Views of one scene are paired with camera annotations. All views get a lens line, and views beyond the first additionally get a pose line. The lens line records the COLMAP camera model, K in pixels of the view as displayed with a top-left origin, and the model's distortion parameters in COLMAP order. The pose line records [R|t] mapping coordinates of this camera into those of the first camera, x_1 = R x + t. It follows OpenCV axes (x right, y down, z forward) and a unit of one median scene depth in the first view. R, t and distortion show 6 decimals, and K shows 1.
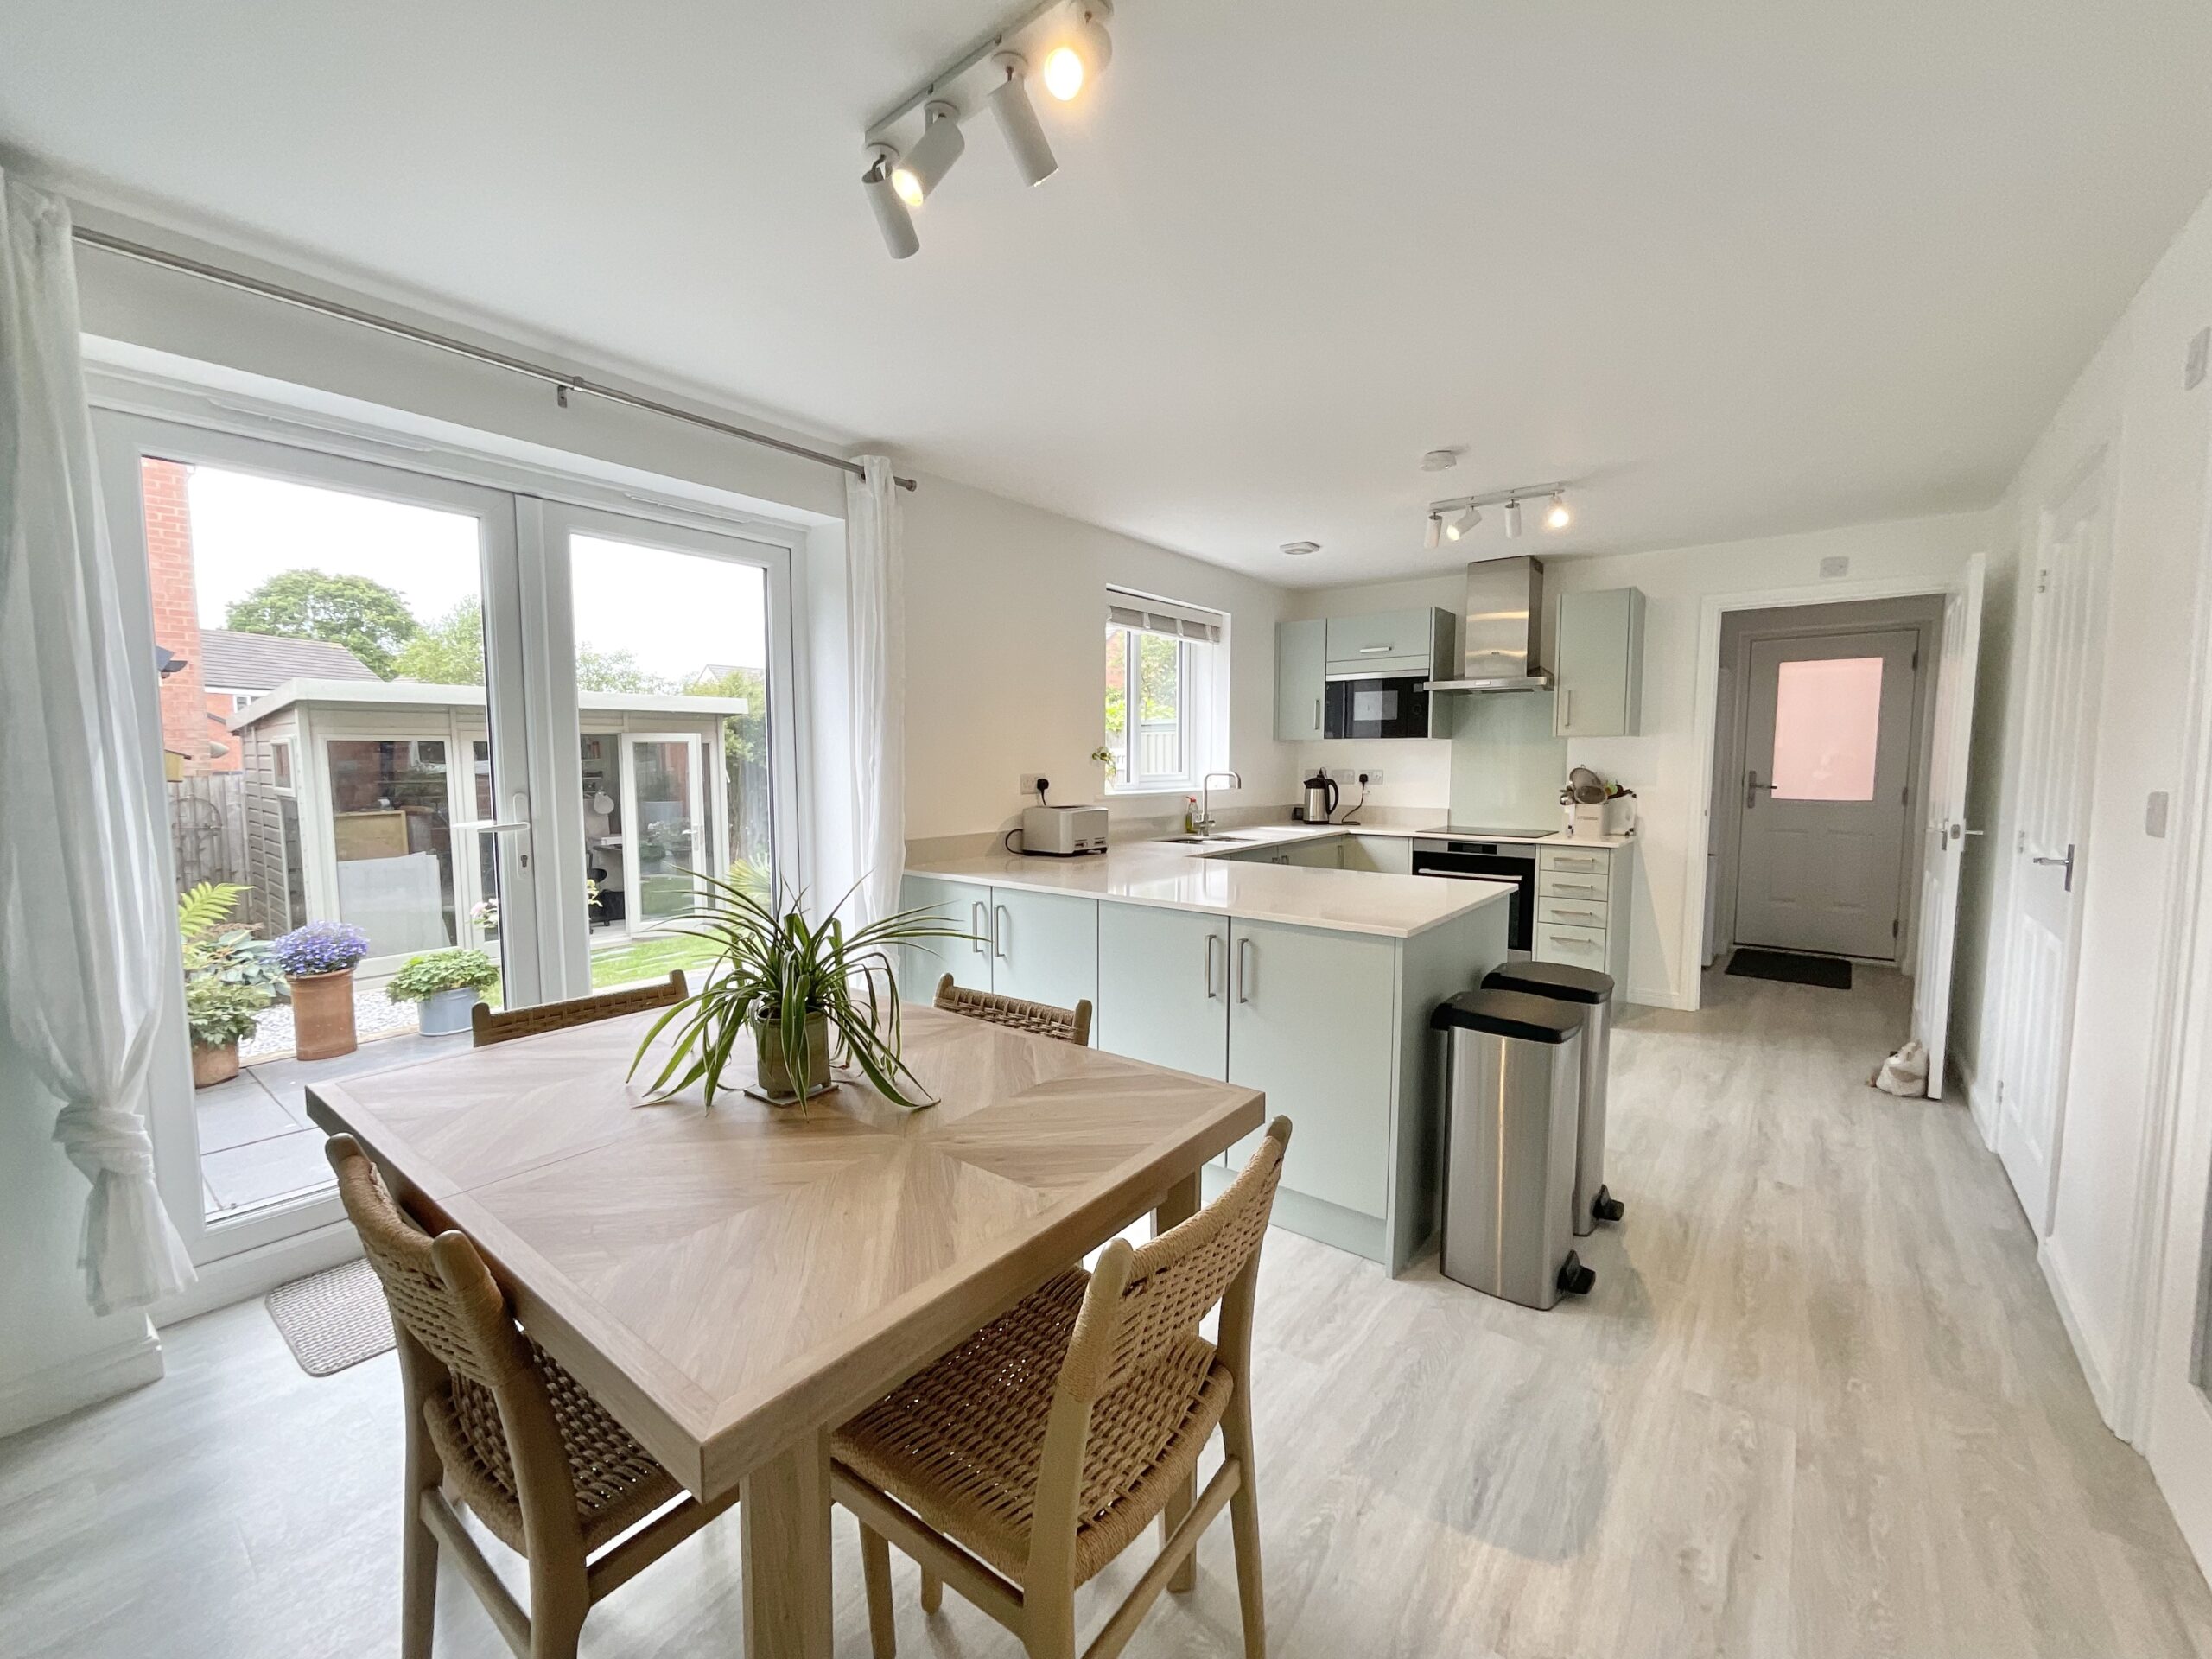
lens RADIAL K [[900.8, 0, 1106.0], [0, 900.8, 829.5], [0, 0, 1]] dist [0.001010, -0.000137]
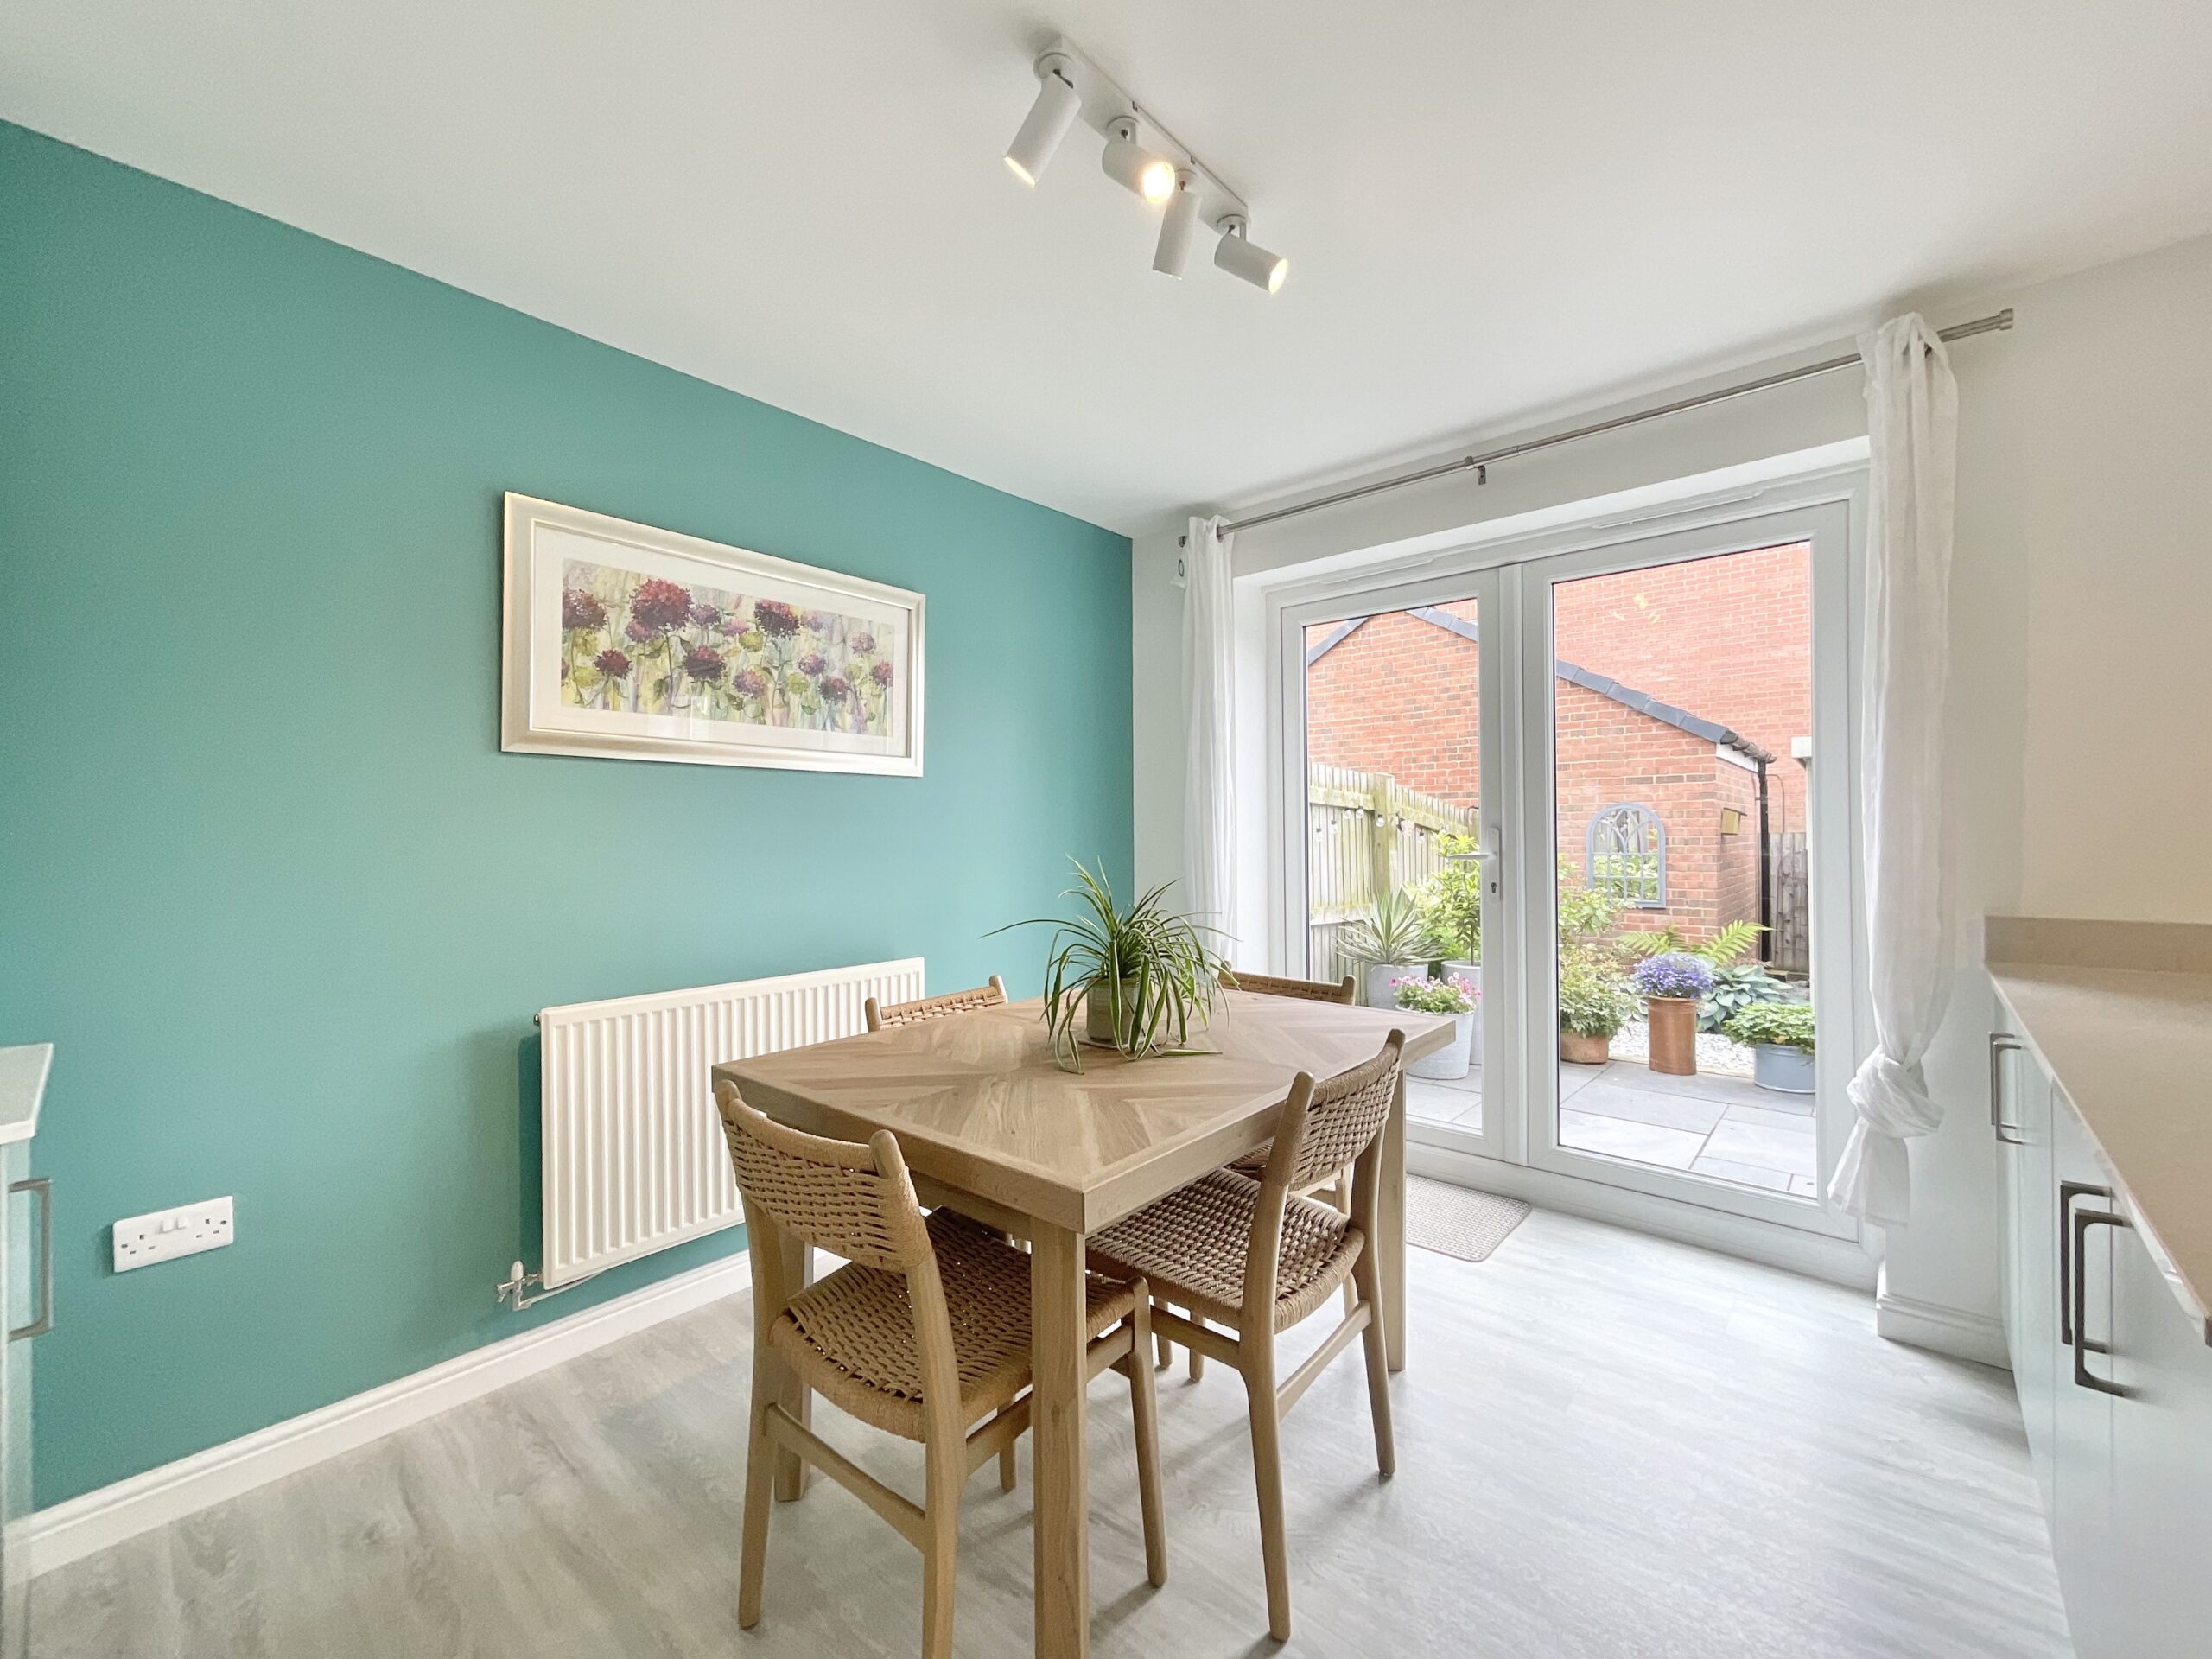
lens RADIAL K [[900.8, 0, 1106.0], [0, 900.8, 829.5], [0, 0, 1]] dist [0.001010, -0.000137]
pose [[-0.060425, -0.002112, -0.998171, 0.304951], [-0.070864, 0.997484, 0.002180, -0.003889], [0.995654, 0.070866, -0.060423, 0.345951]]
